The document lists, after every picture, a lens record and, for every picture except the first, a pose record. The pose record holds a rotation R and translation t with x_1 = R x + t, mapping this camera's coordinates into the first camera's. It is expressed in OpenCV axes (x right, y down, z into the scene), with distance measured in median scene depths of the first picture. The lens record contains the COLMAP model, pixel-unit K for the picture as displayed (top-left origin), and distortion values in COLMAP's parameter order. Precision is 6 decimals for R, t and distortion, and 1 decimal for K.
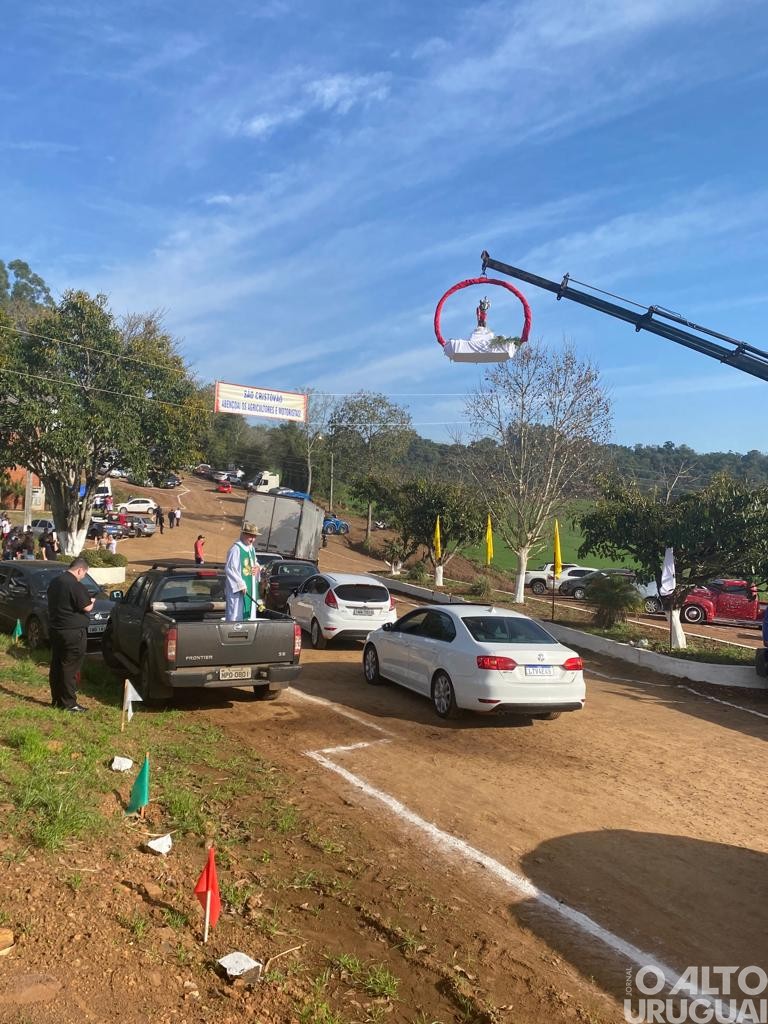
lens RADIAL K [[874.0, 0, 384.0], [0, 874.0, 512.0], [0, 0, 1]] dist [0.104656, -0.261055]
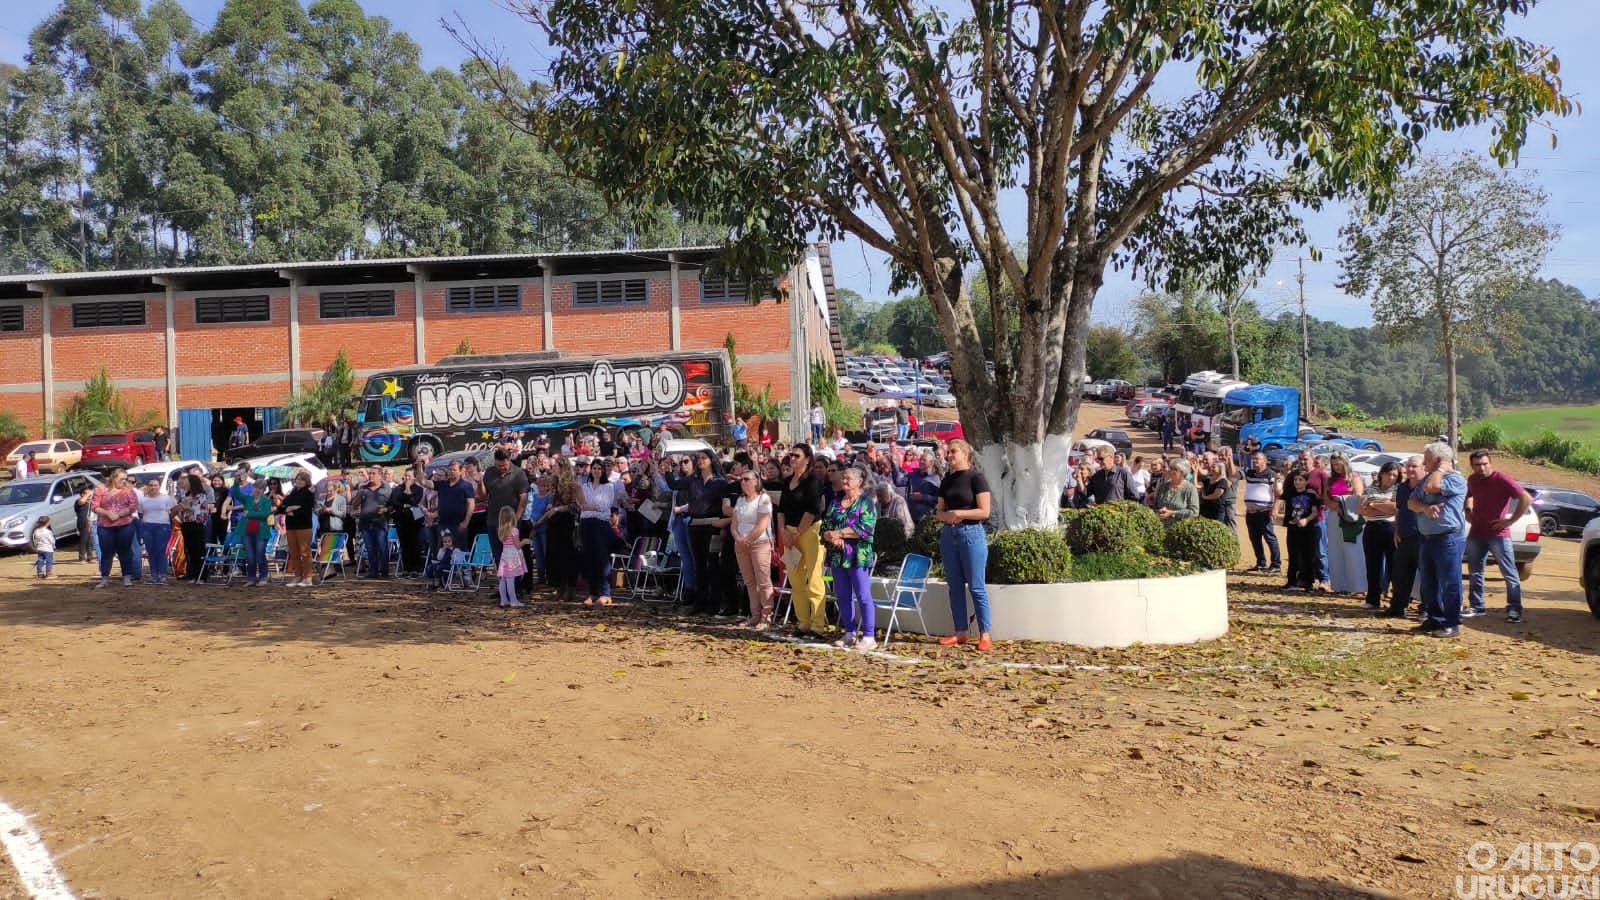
lens RADIAL K [[1044.2, 0, 736.6], [0, 1044.2, 453.5], [0, 0, 1]] dist [0.004334, -0.000665]
pose [[0.927142, -0.058754, -0.370074, -0.448835], [0.053995, 0.998271, -0.023215, 0.035714], [0.370799, 0.001541, 0.928712, 0.929334]]
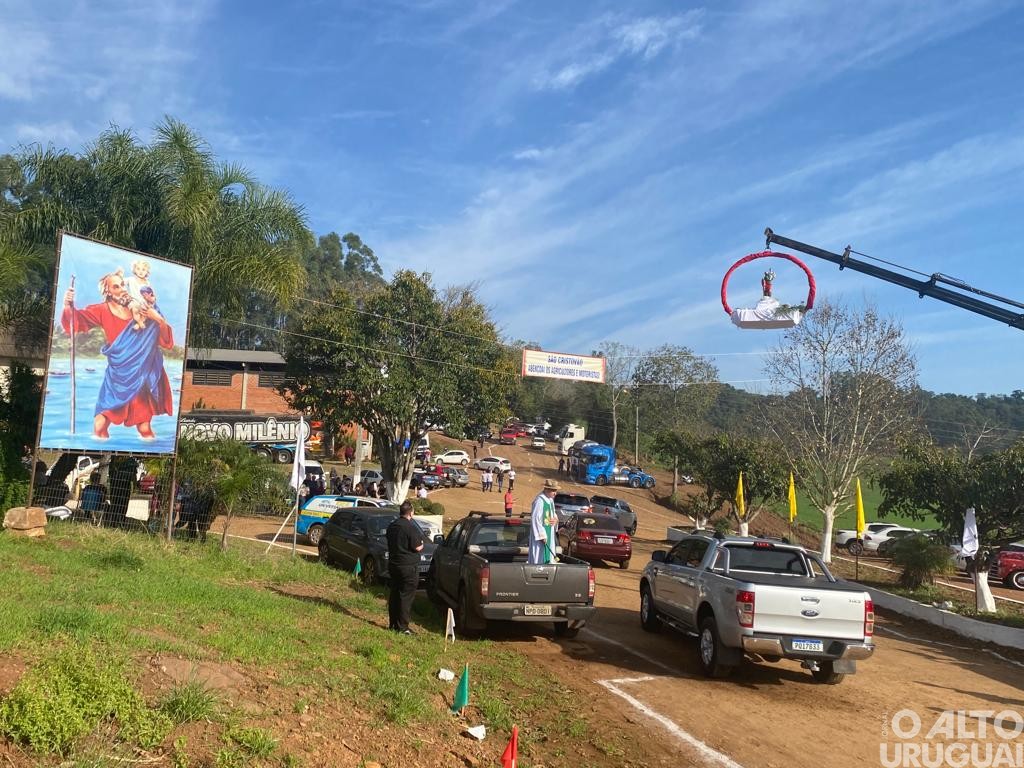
lens RADIAL K [[887.8, 0, 492.5], [0, 887.8, 370.4], [0, 0, 1]] dist [0.113554, -0.265380]
pose [[0.974623, -0.014959, -0.223354, 0.022109], [-0.008284, 0.994671, -0.102764, -0.004634], [0.223701, 0.102006, 0.969305, -0.102340]]
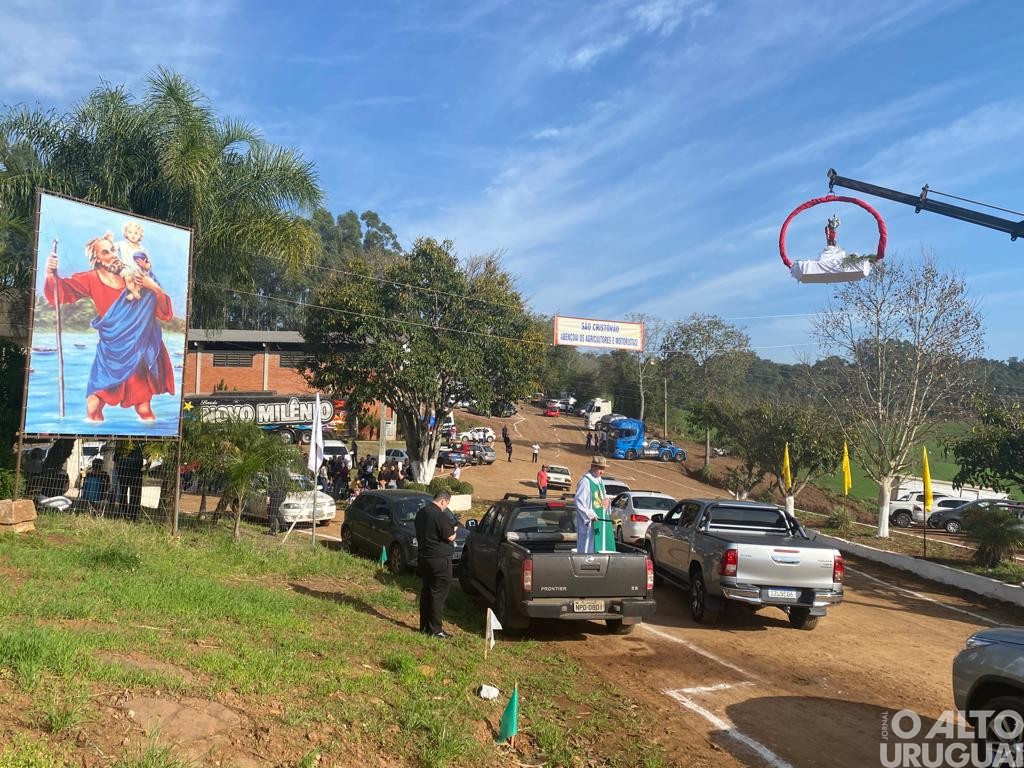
lens RADIAL K [[874.0, 0, 487.8], [0, 874.0, 379.3], [0, 0, 1]] dist [0.104656, -0.261055]
pose [[0.967083, -0.030560, -0.252621, -0.010109], [0.013776, 0.997594, -0.067944, -0.004868], [0.254089, 0.062228, 0.965177, -0.011317]]
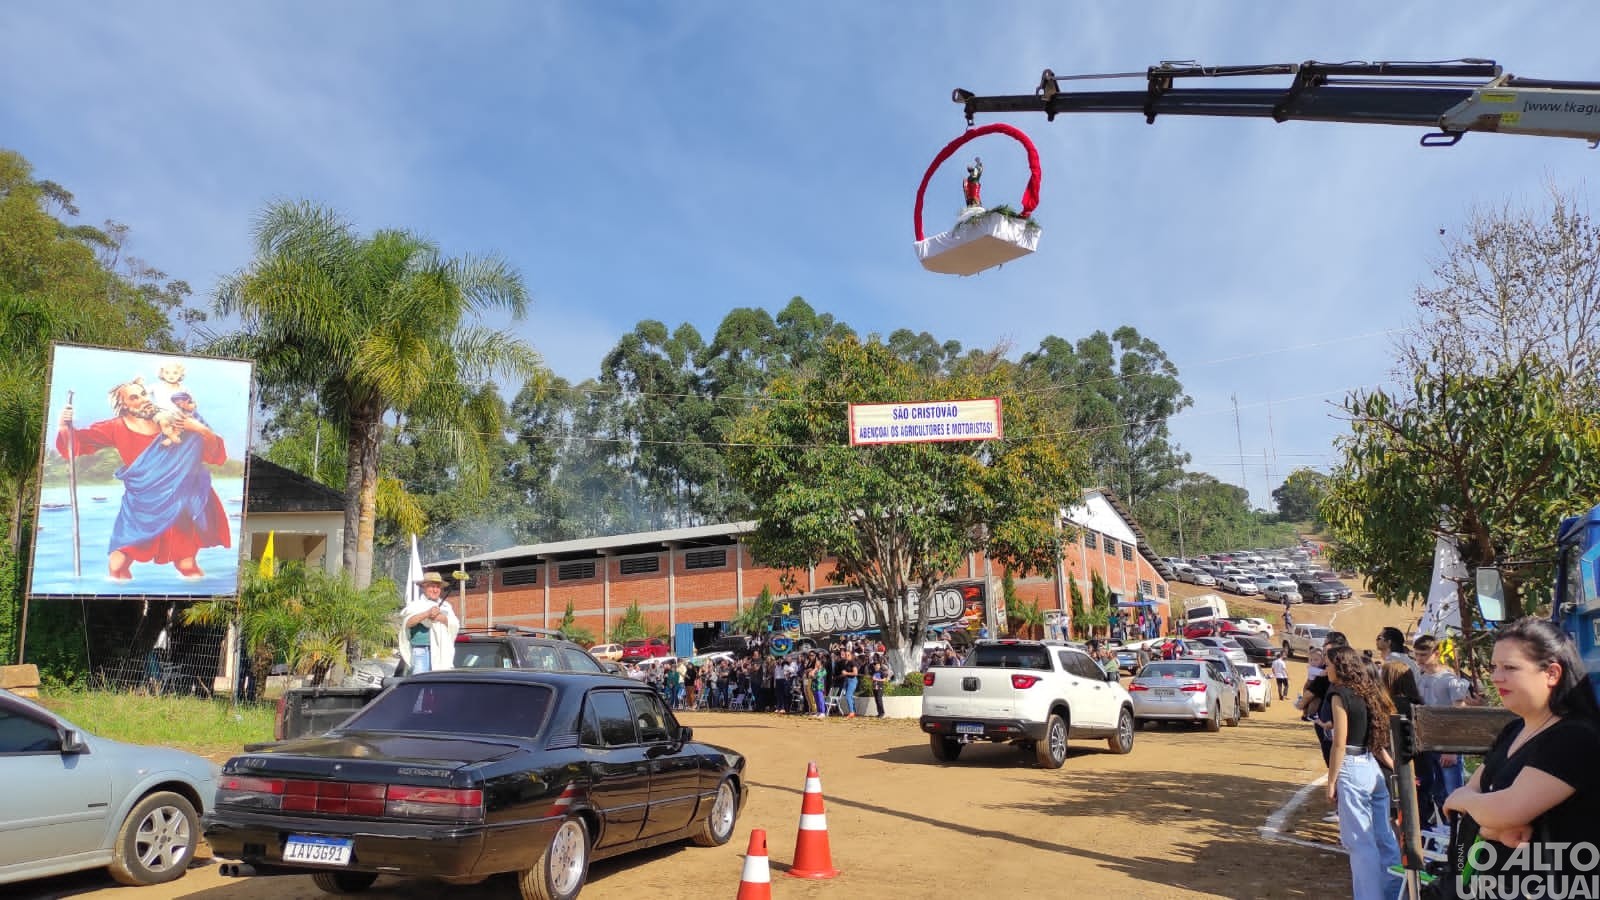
lens RADIAL K [[1214.1, 0, 800.0], [0, 1214.1, 450.0], [0, 0, 1]] dist [0.020890, -0.000579]
pose [[0.686675, -0.181282, -0.703999, 0.462255], [0.050074, 0.977903, -0.202971, 0.083585], [0.725238, 0.104123, 0.680579, 0.311844]]
